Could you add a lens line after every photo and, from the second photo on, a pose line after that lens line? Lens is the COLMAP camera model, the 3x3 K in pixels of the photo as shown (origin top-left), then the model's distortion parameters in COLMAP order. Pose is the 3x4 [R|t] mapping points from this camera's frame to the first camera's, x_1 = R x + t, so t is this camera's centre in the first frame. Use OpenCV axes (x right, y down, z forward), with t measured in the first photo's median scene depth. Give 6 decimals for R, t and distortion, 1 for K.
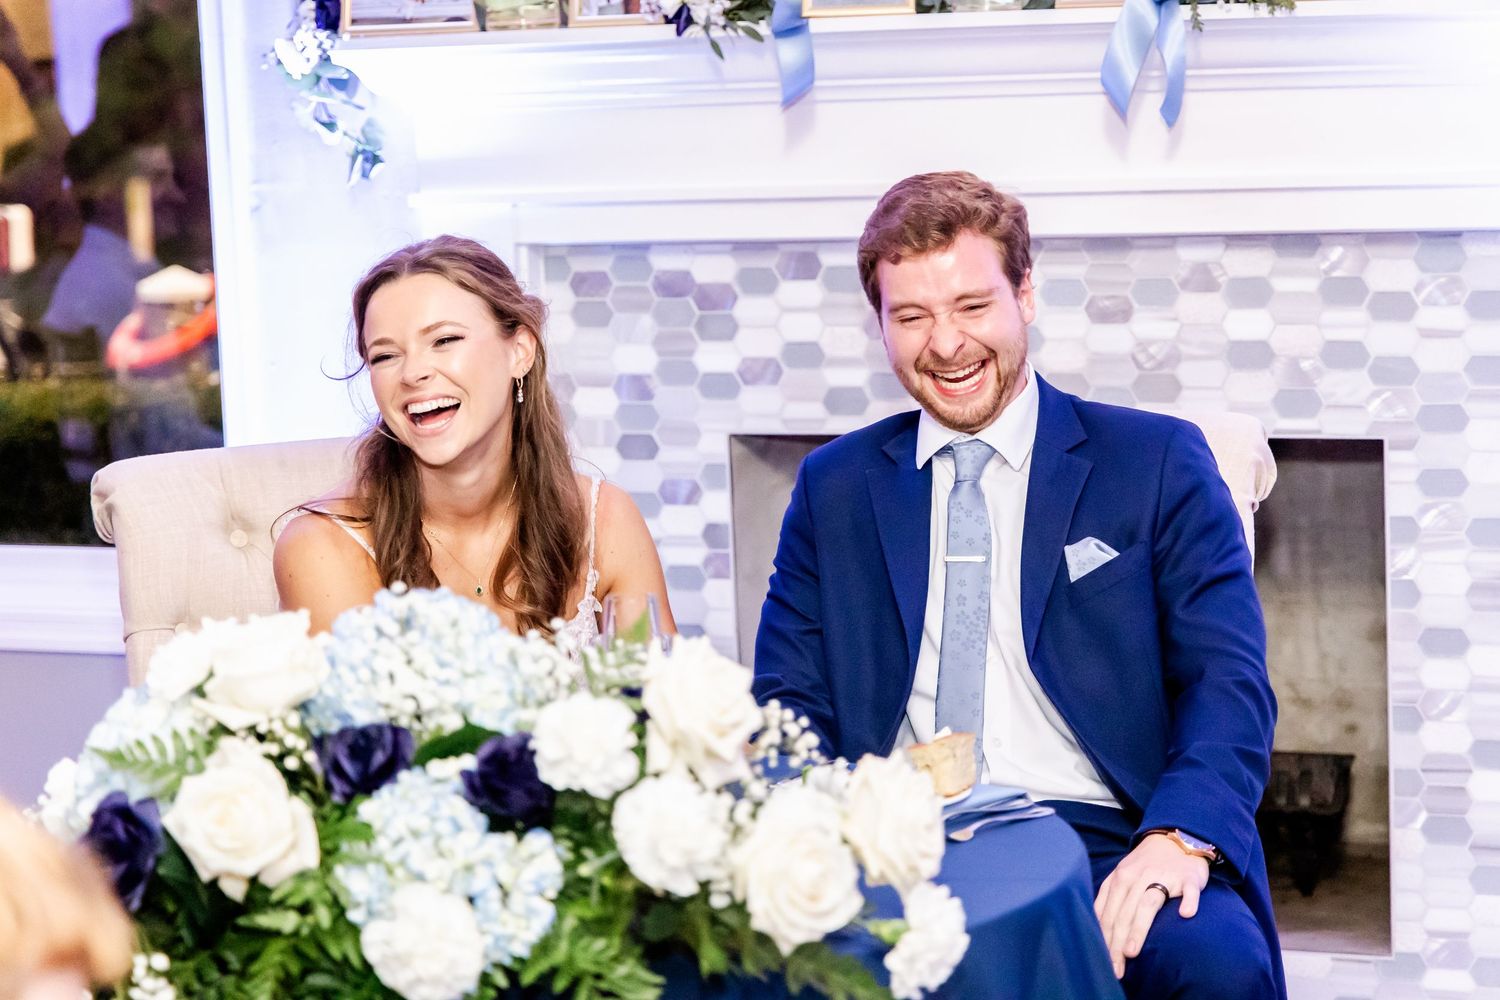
lens RADIAL K [[3563.3, 0, 752.1], [0, 3563.3, 482.2], [0, 0, 1]] dist [0.040342, -0.258066]
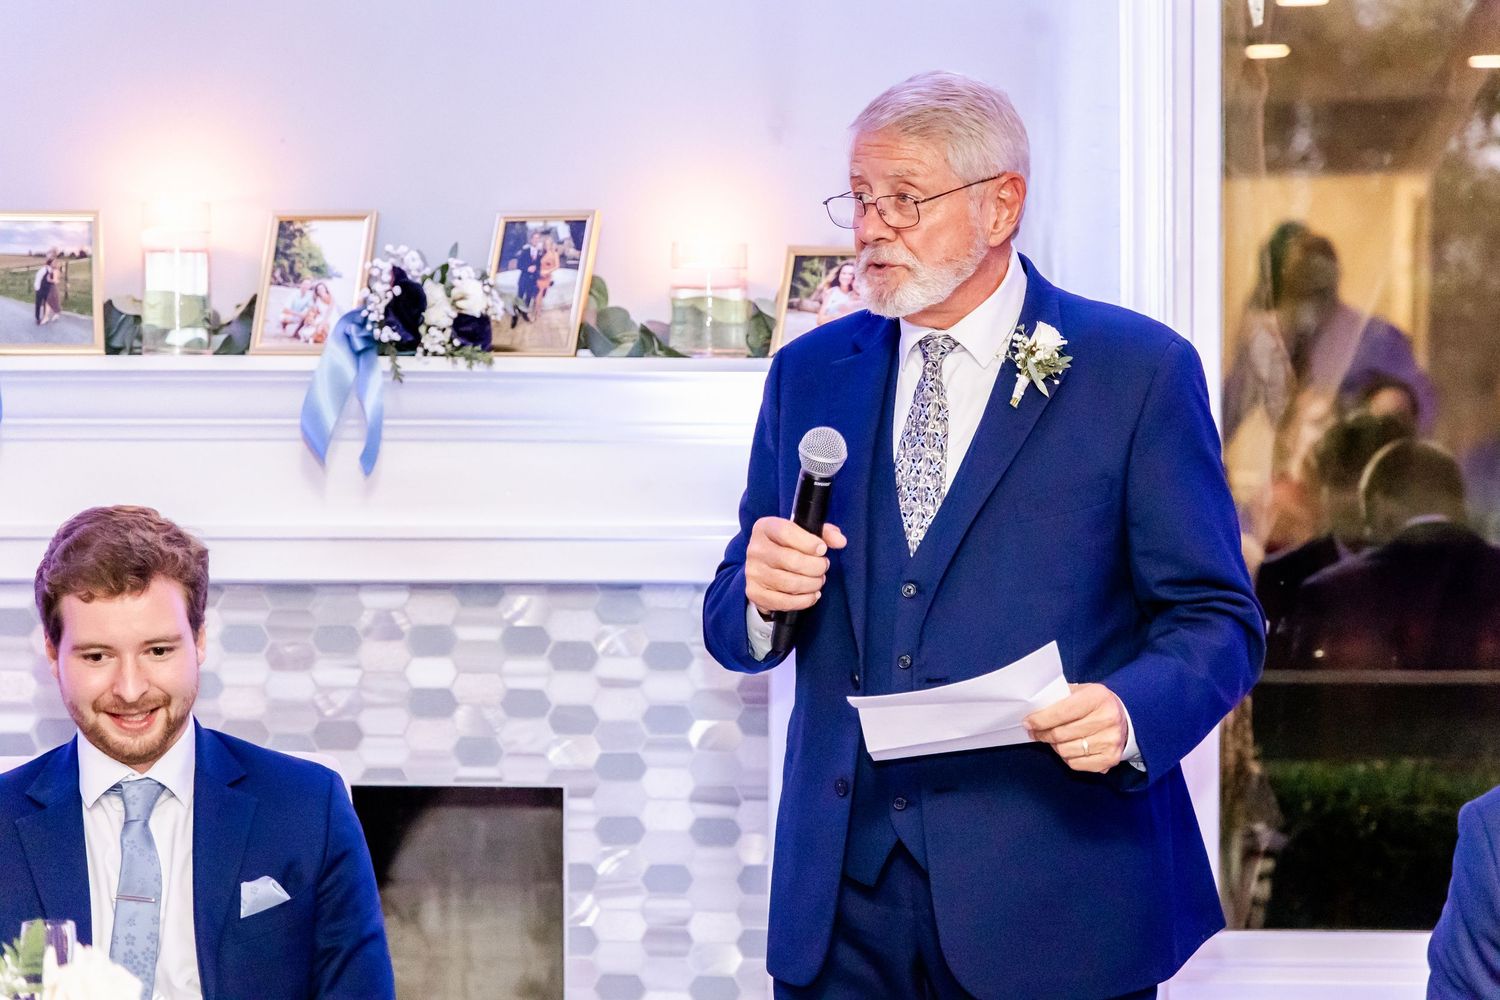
lens RADIAL K [[4020.0, 0, 752.1], [0, 4020.0, 477.1], [0, 0, 1]] dist [0.068322, -0.069316]
pose [[0.959242, 0.026421, 0.281348, -0.095586], [0.001780, 0.995035, -0.099510, 0.014137], [-0.282580, 0.095955, 0.954432, -0.115874]]
